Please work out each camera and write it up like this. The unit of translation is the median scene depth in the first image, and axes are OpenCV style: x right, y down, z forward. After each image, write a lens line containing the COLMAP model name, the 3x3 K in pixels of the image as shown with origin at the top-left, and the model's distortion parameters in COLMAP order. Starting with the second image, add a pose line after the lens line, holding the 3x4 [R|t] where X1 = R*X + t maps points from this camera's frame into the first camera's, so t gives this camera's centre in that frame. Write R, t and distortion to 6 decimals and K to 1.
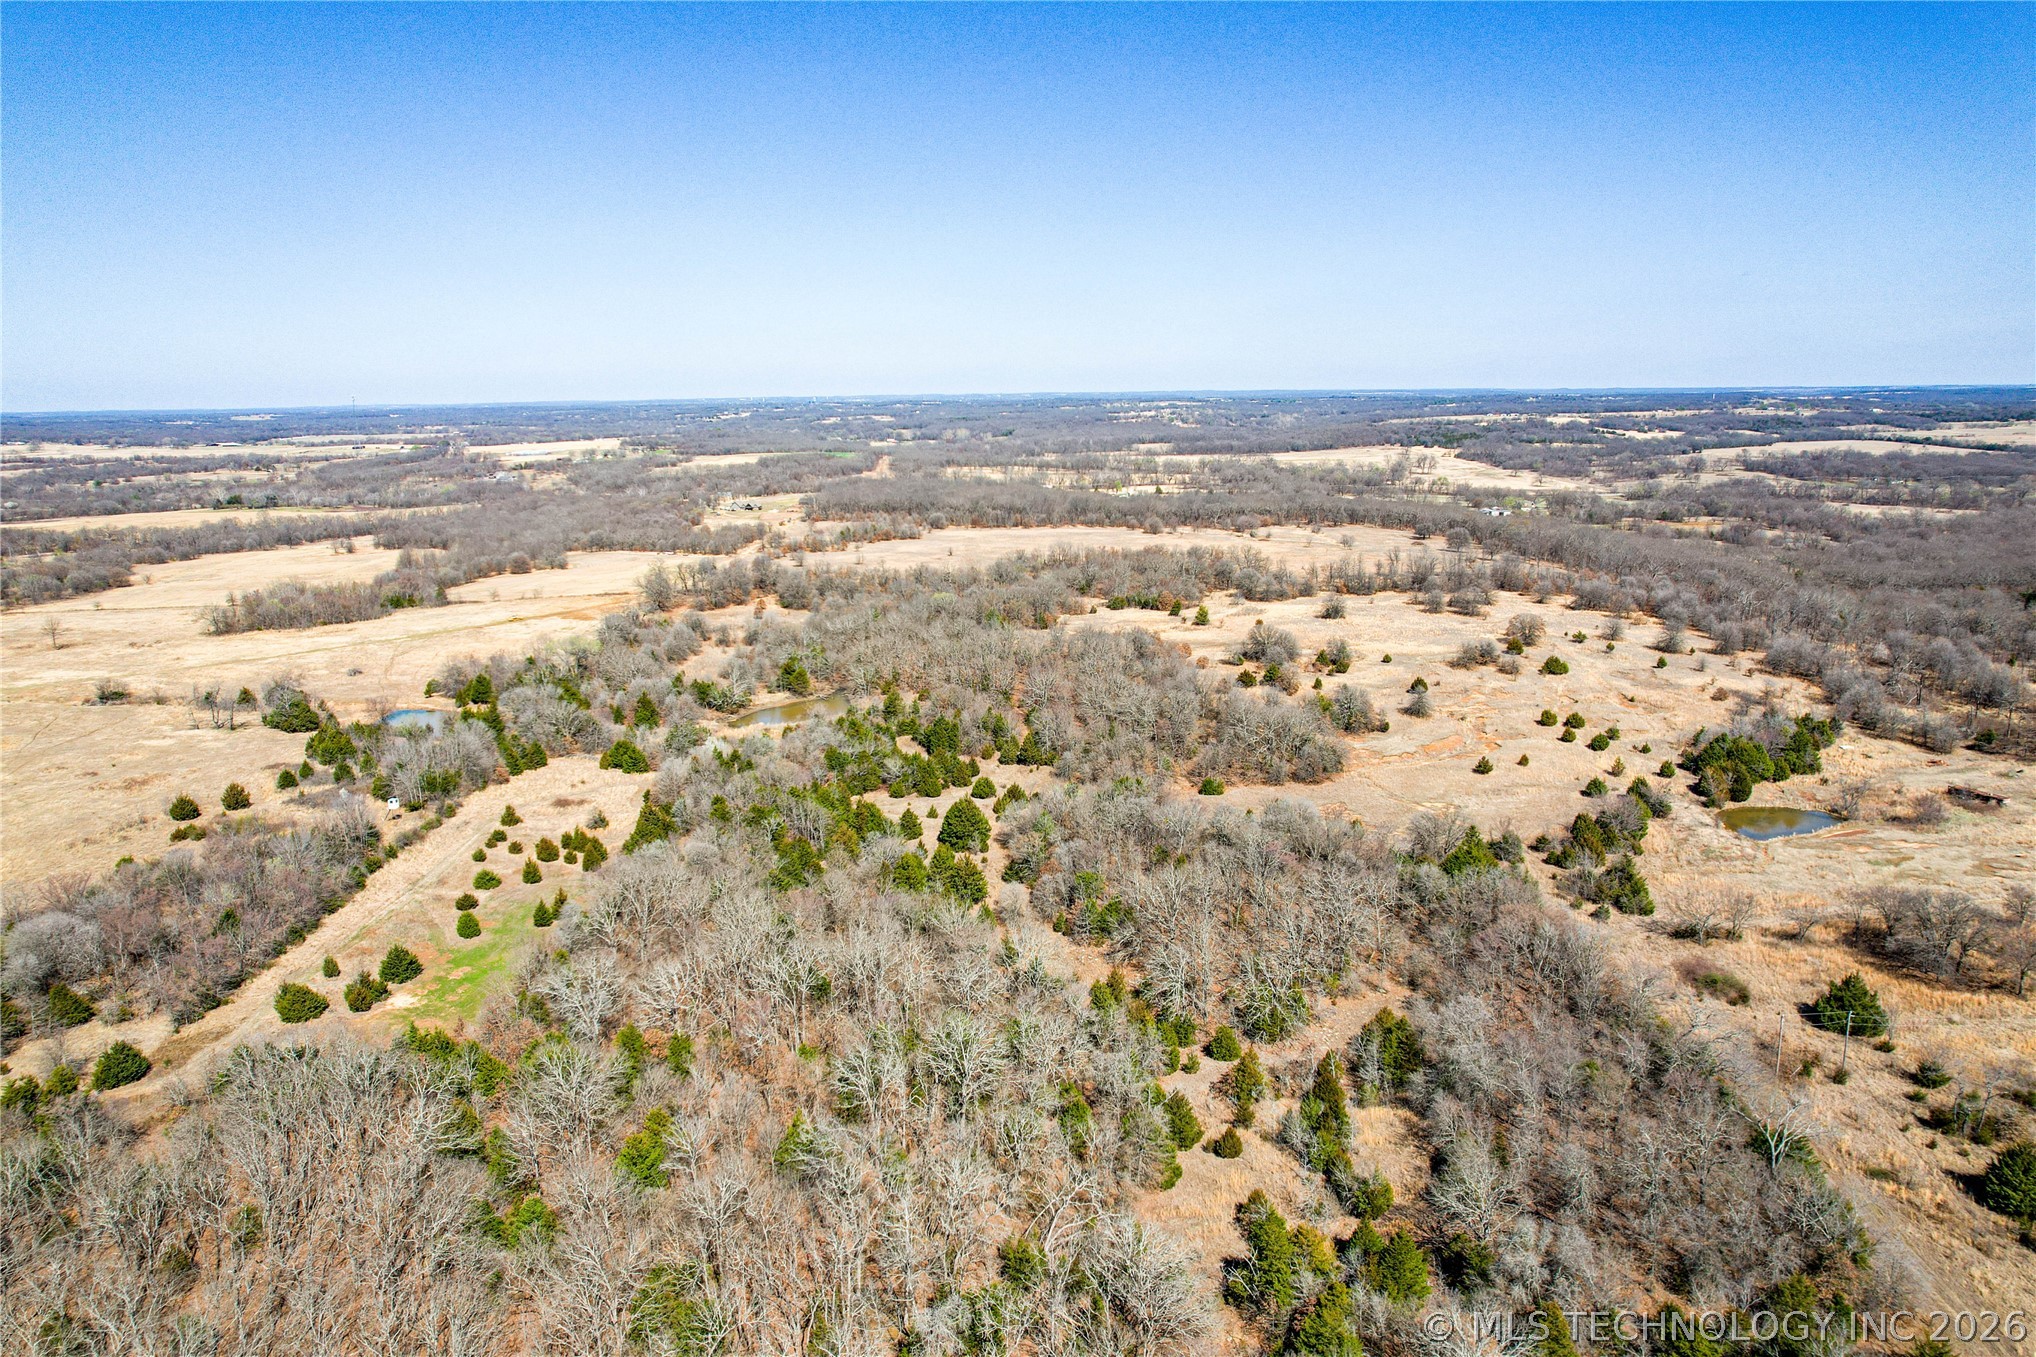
lens RADIAL K [[1308.7, 0, 1018.0], [0, 1308.7, 678.5], [0, 0, 1]] dist [-0.083029, 0.069629]
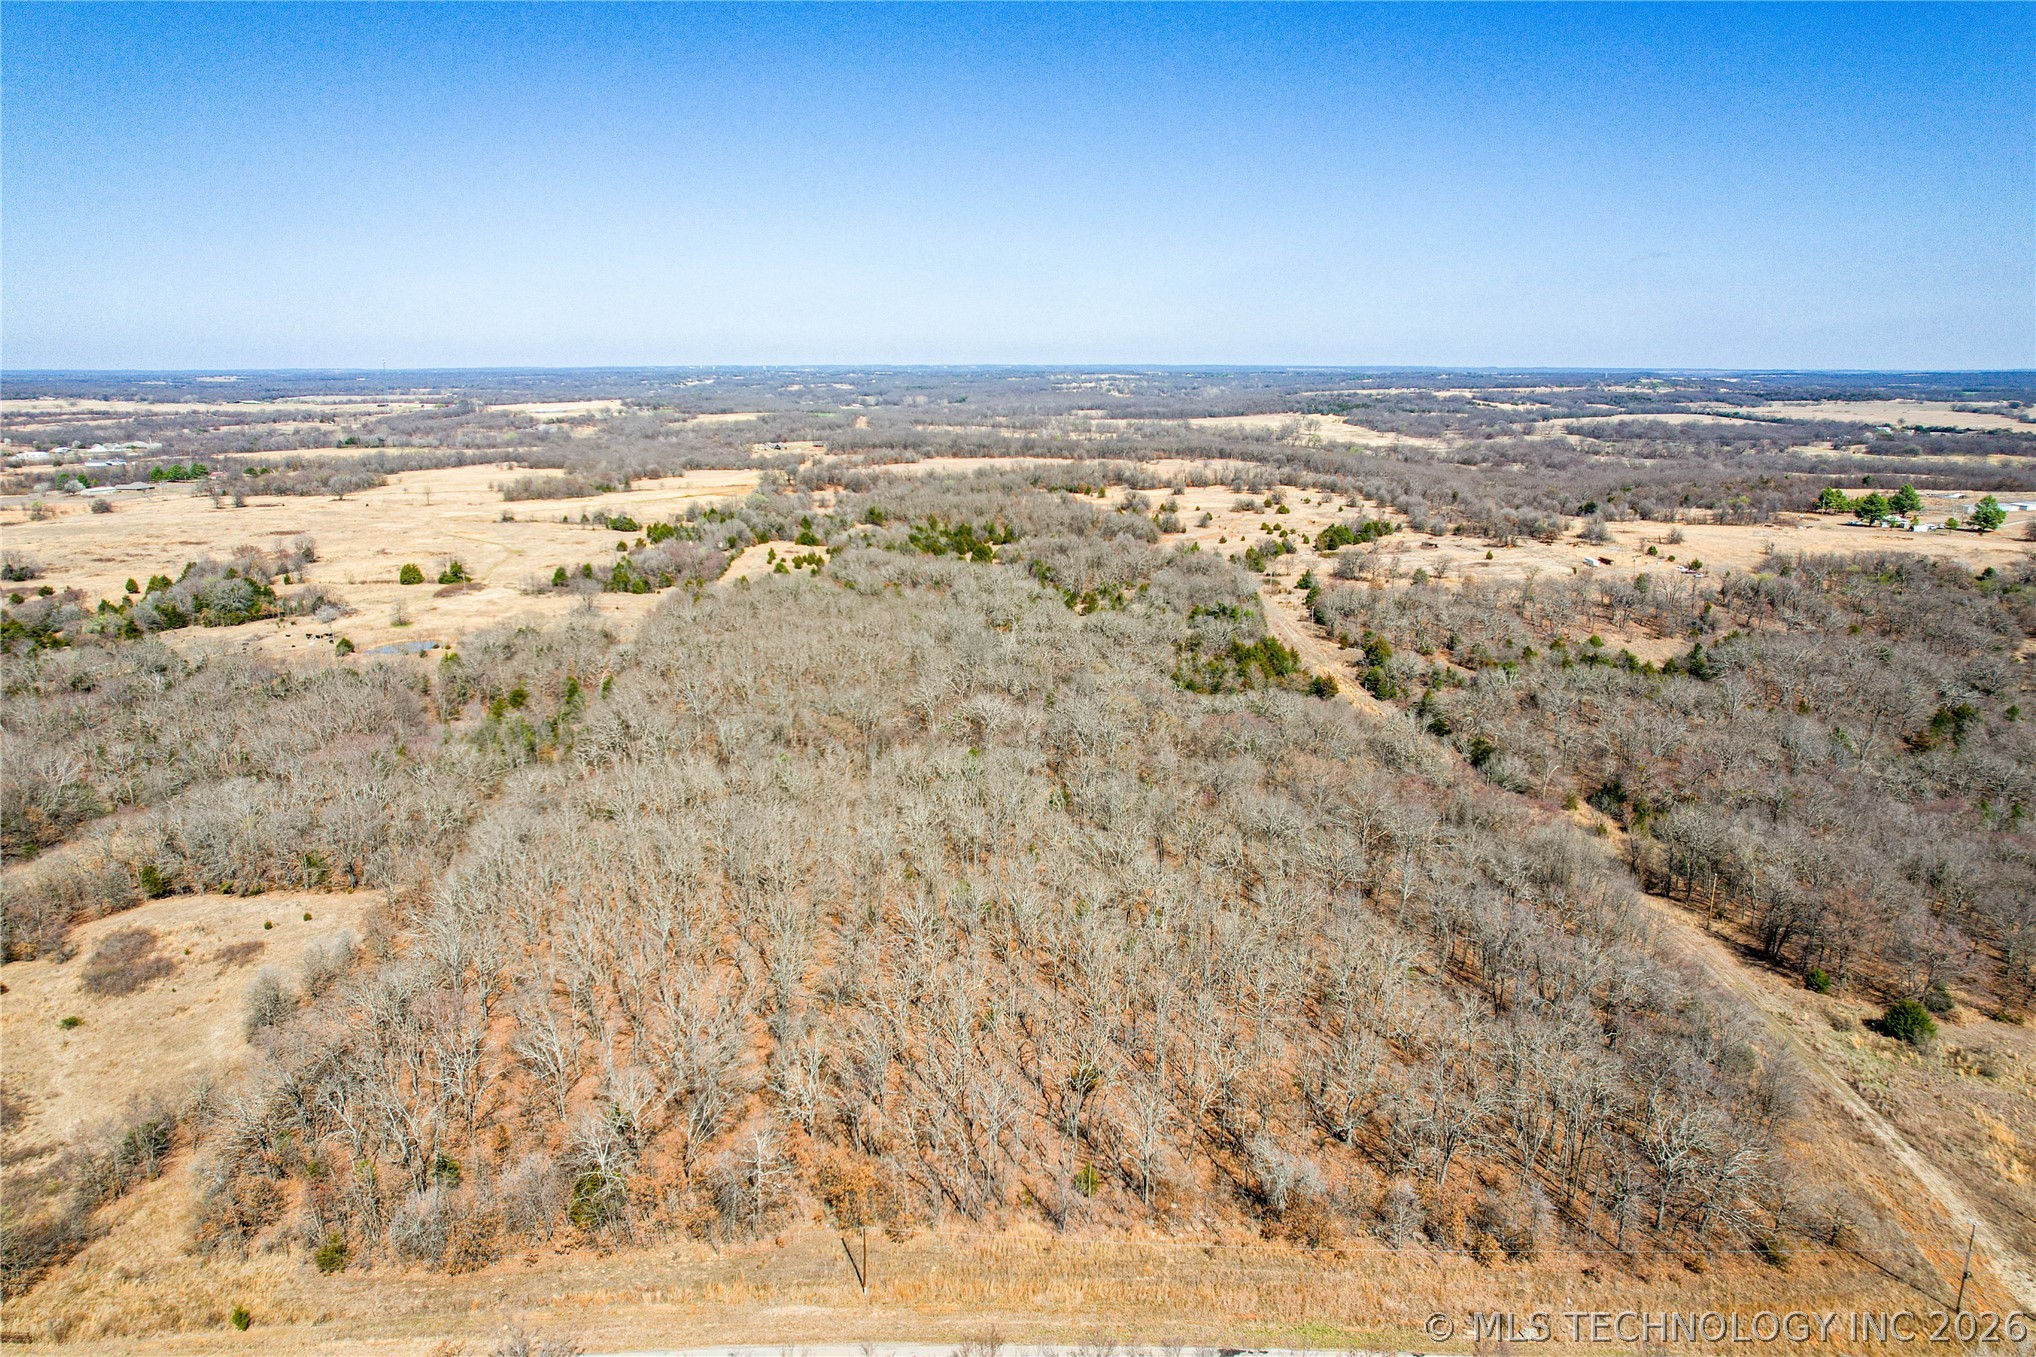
lens RADIAL K [[1303.8, 0, 1018.0], [0, 1303.8, 678.5], [0, 0, 1]] dist [-0.078972, 0.058824]
pose [[0.999032, 0.003471, 0.043846, -0.022703], [-0.004405, 0.999765, 0.021232, 0.082488], [-0.043762, -0.021405, 0.998813, -0.367907]]
